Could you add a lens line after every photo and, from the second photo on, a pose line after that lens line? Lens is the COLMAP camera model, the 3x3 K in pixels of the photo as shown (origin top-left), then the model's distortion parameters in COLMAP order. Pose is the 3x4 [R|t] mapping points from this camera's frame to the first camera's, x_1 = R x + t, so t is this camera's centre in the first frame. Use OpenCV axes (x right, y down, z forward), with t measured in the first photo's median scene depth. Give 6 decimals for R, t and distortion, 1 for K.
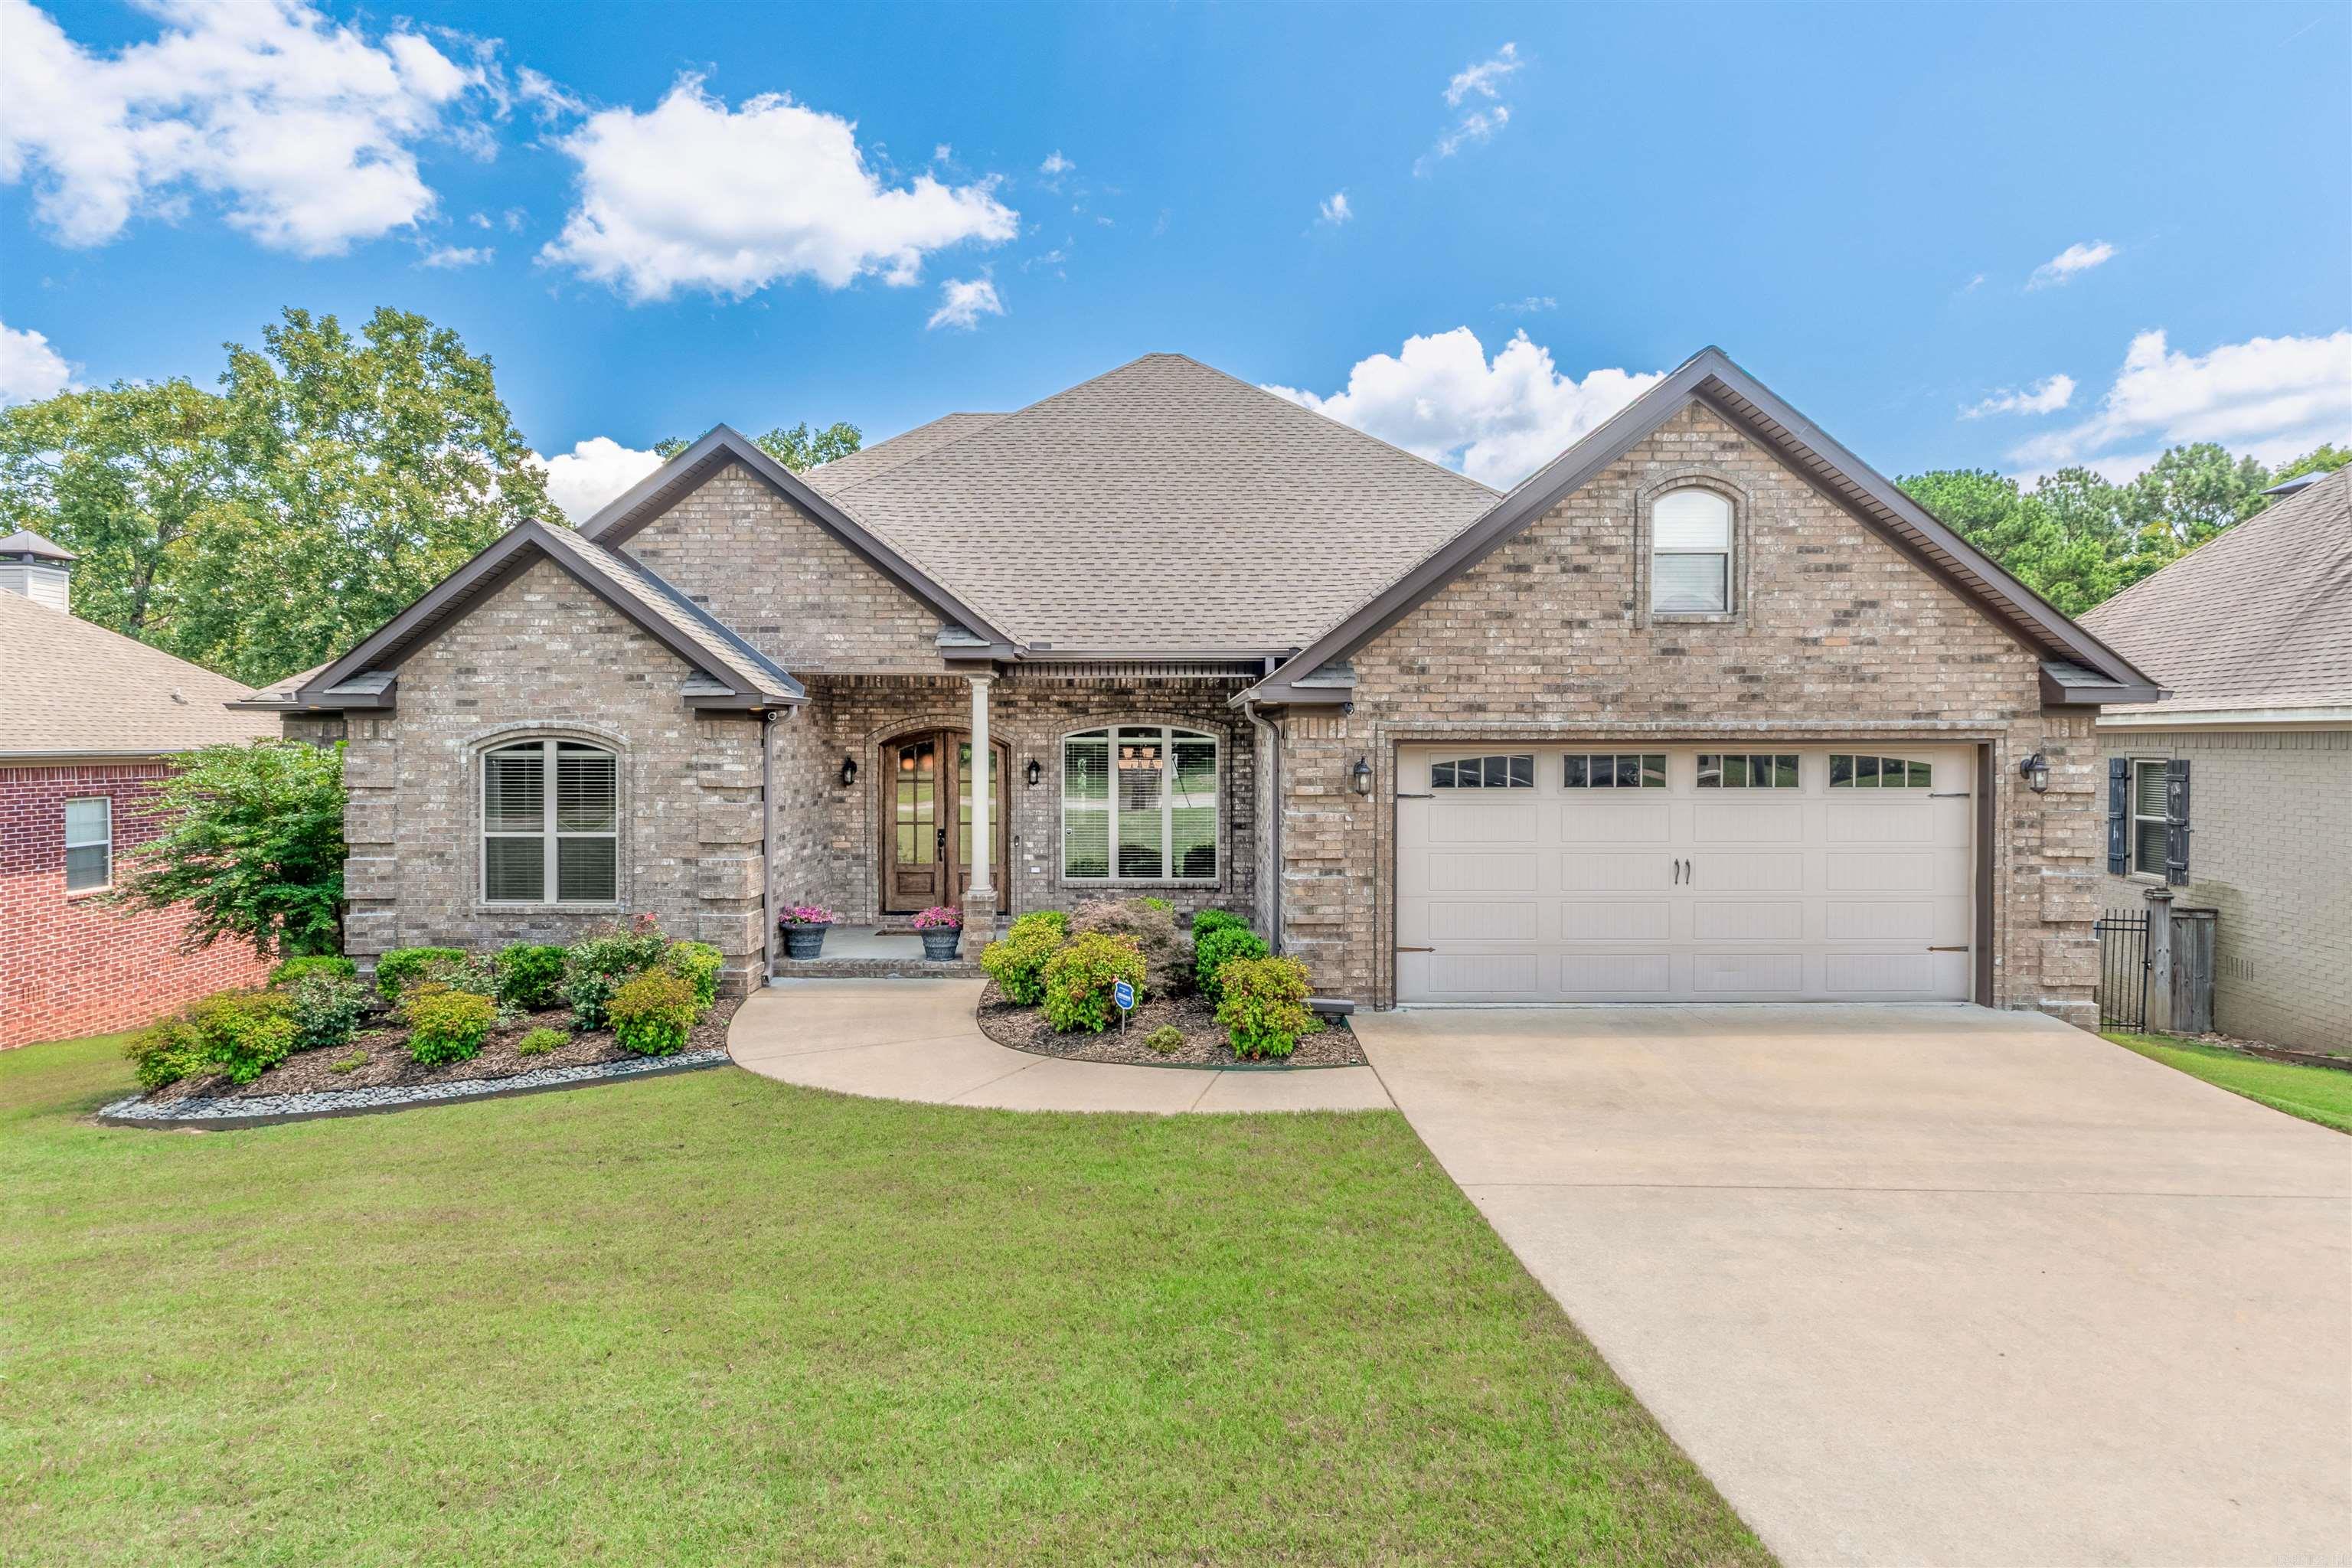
lens RADIAL K [[1288.9, 0, 1161.6], [0, 1288.9, 777.5], [0, 0, 1]] dist [-0.000806, -0.002597]
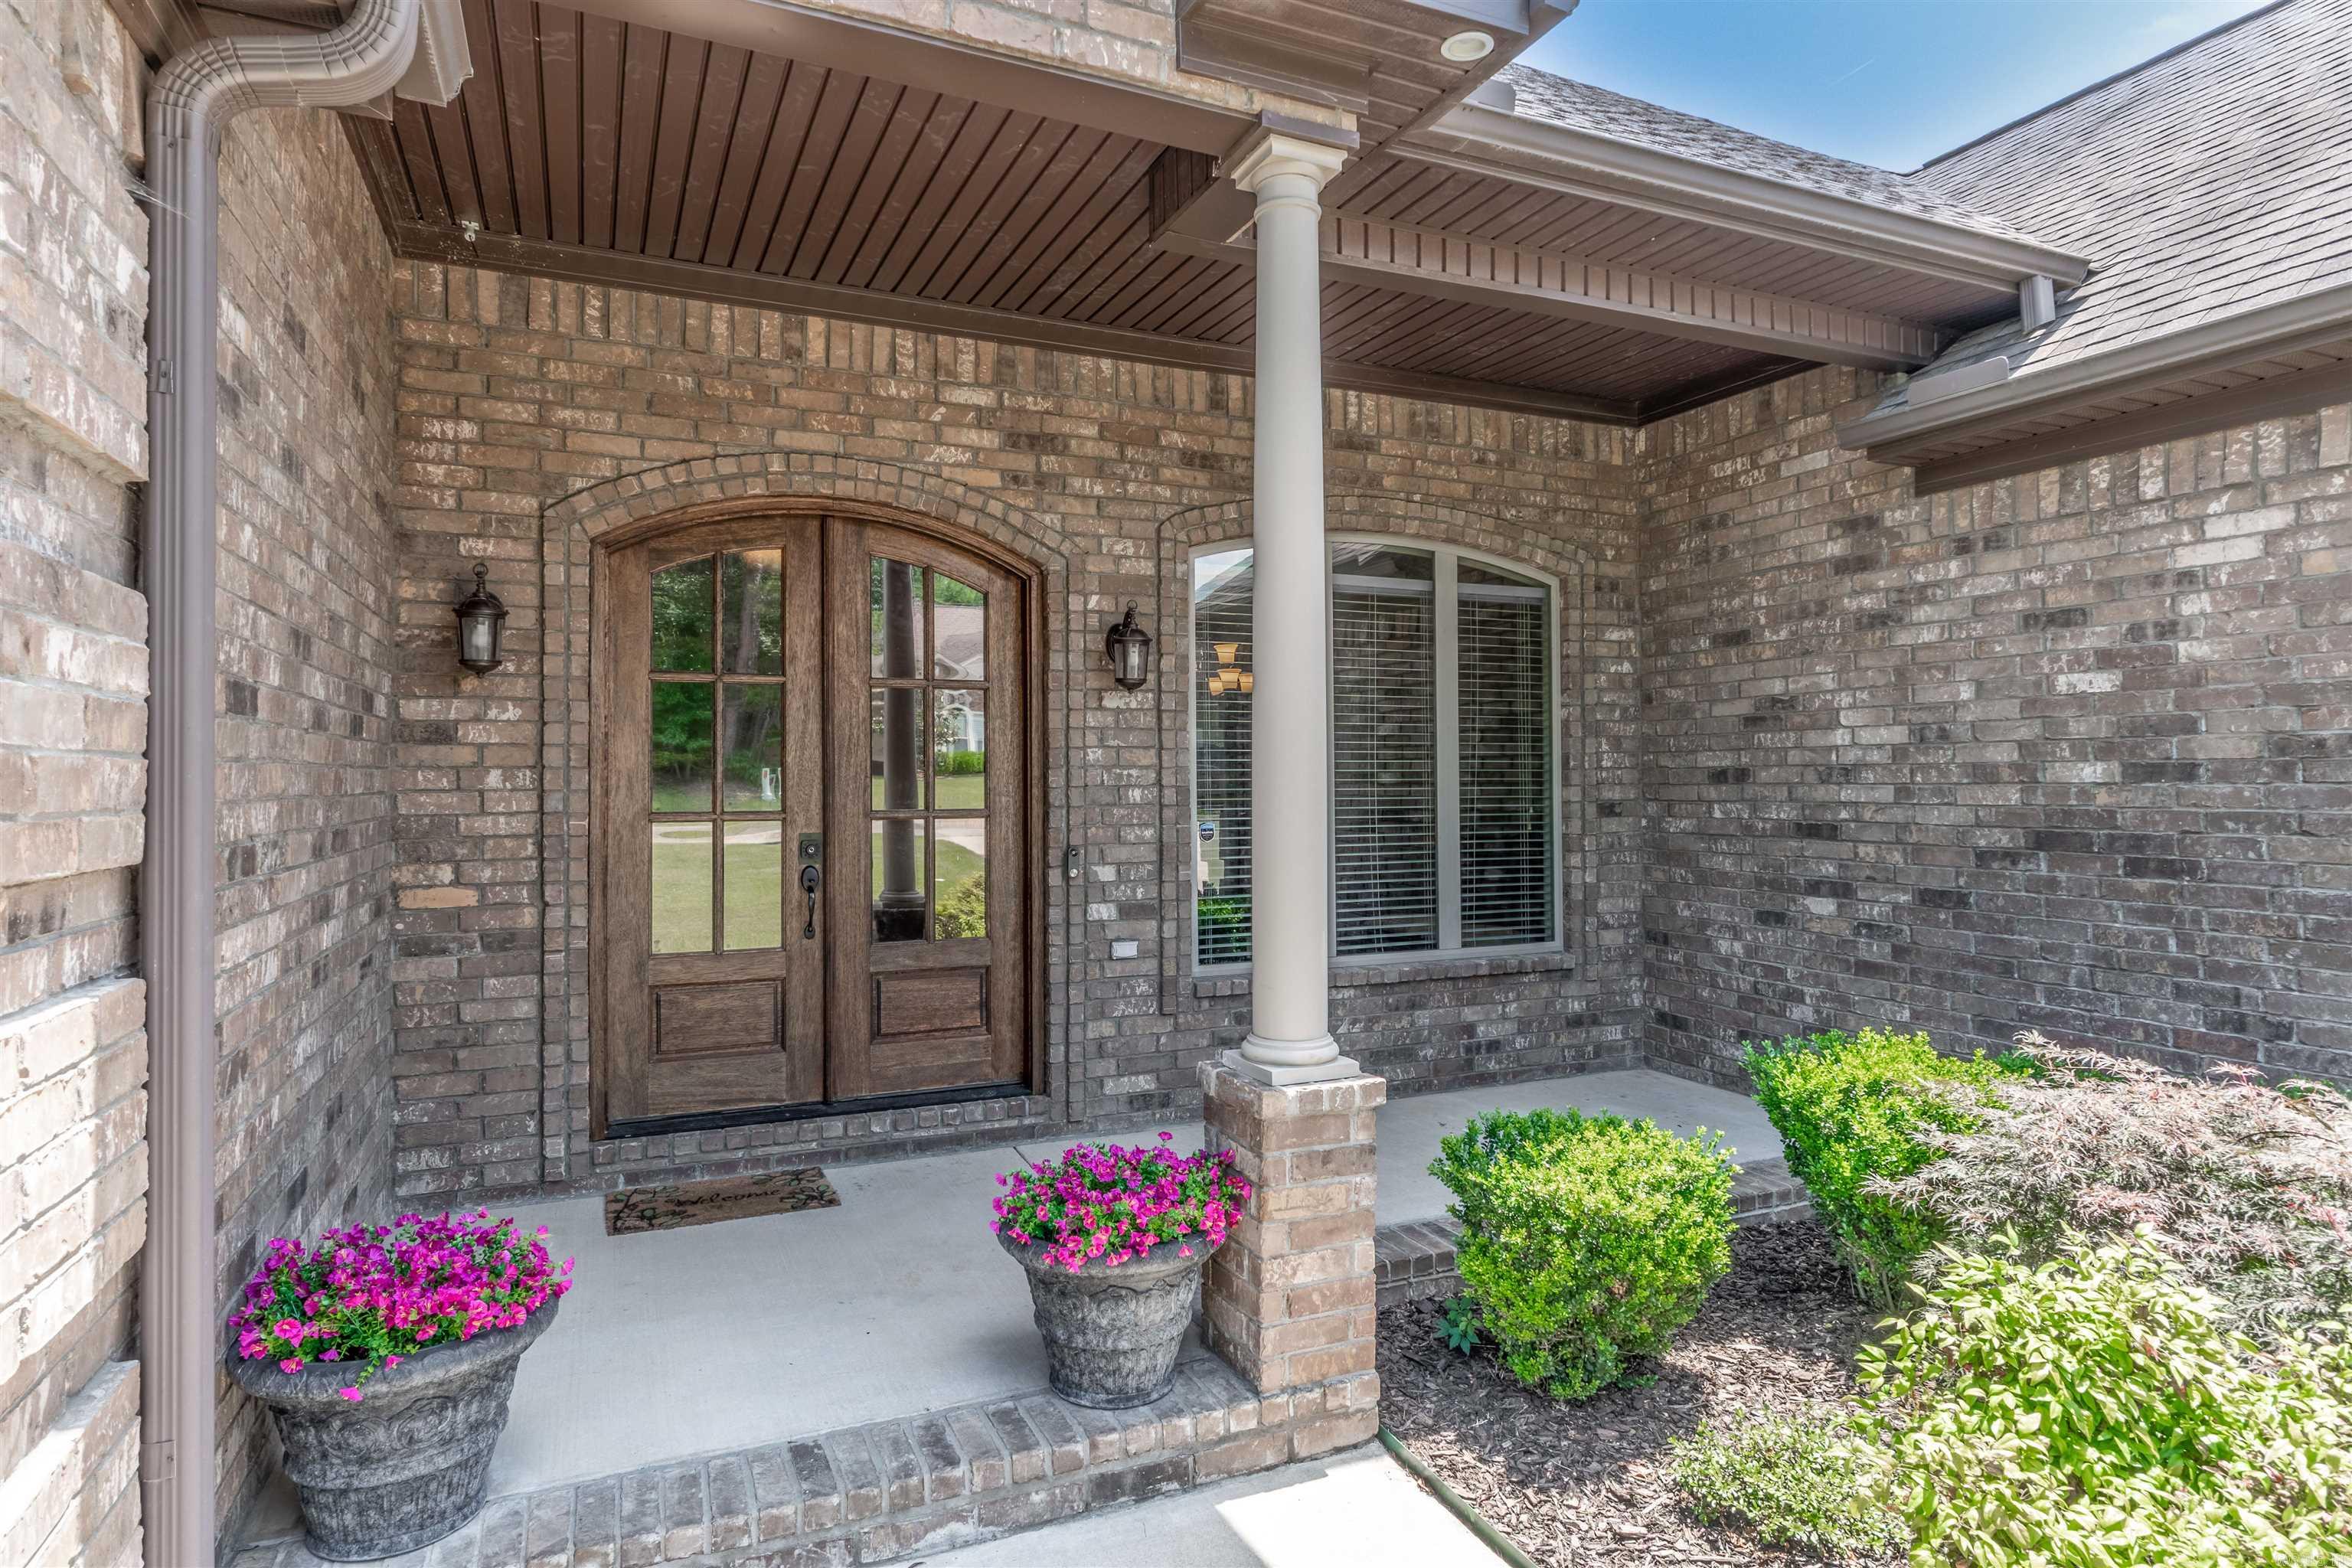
lens RADIAL K [[1257.9, 0, 1180.0], [0, 1257.9, 778.4], [0, 0, 1]] dist [0.000444, 0.000068]
pose [[0.898631, -0.000242, 0.438705, -0.226545], [0.015522, 0.999391, -0.031245, 0.038000], [-0.438431, 0.034887, 0.898088, 0.701173]]
